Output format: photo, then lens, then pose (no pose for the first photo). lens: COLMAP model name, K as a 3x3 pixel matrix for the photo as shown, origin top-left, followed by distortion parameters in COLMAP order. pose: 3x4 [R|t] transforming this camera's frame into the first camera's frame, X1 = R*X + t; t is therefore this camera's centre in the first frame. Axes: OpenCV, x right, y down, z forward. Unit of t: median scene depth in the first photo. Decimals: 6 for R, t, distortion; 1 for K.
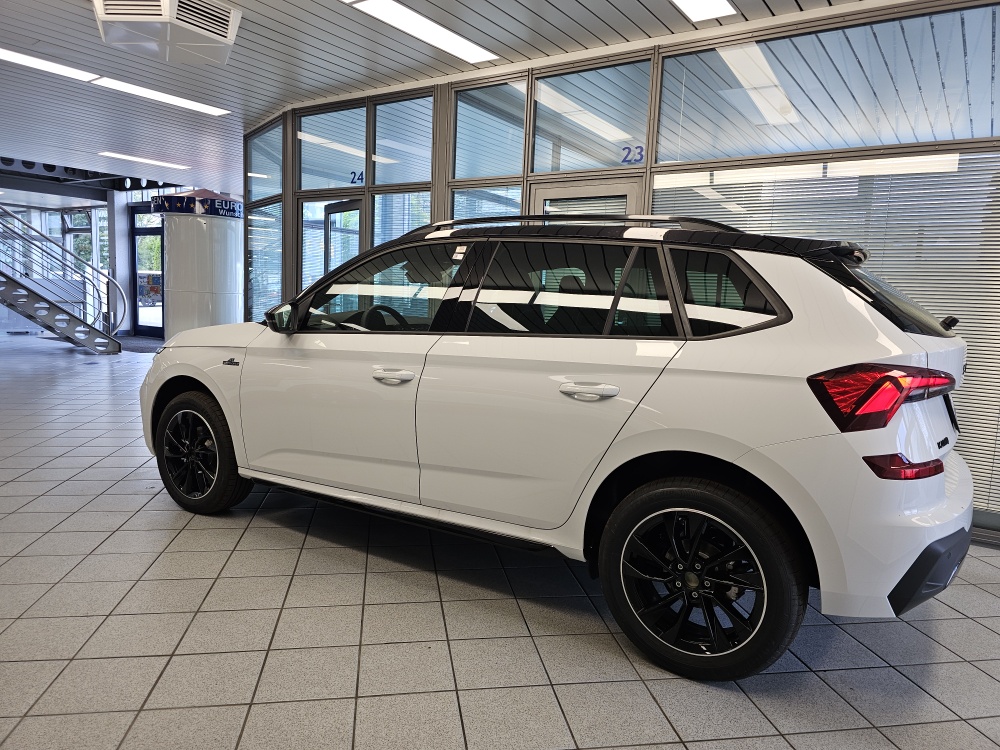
lens RADIAL K [[681.0, 0, 499.9], [0, 681.0, 364.7], [0, 0, 1]] dist [0.050734, -0.046798]
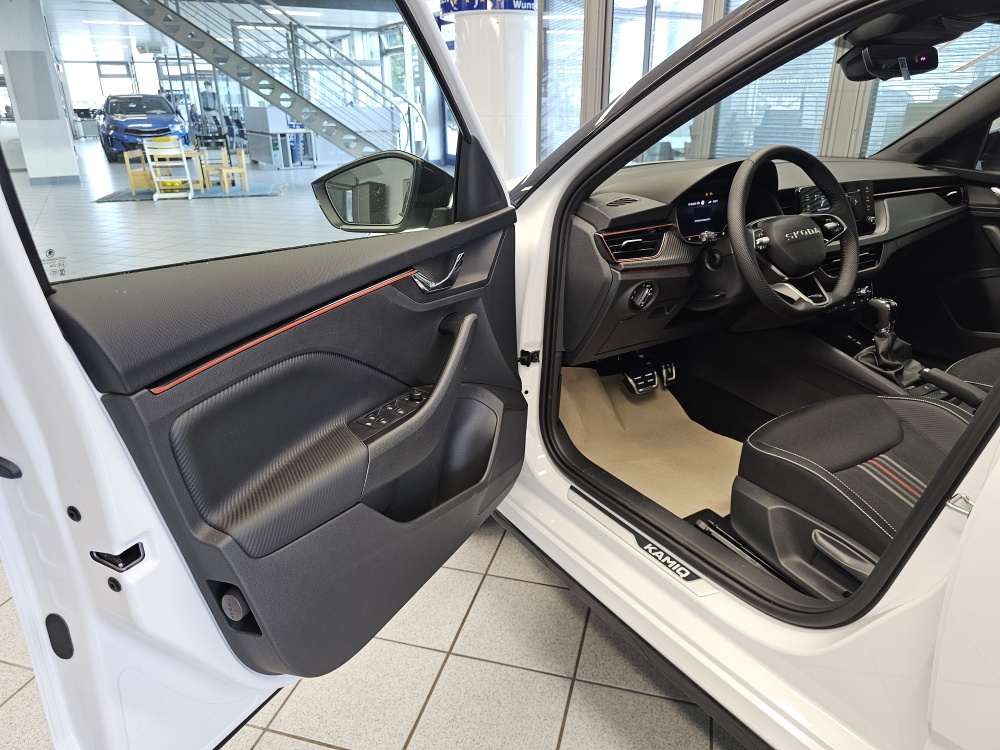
lens RADIAL K [[681.0, 0, 499.9], [0, 681.0, 364.7], [0, 0, 1]] dist [0.050734, -0.046798]
pose [[0.900129, 0.107735, -0.422091, -0.096133], [0.003690, 0.967015, 0.254692, -0.051108], [0.435608, -0.230813, 0.870041, 0.420972]]
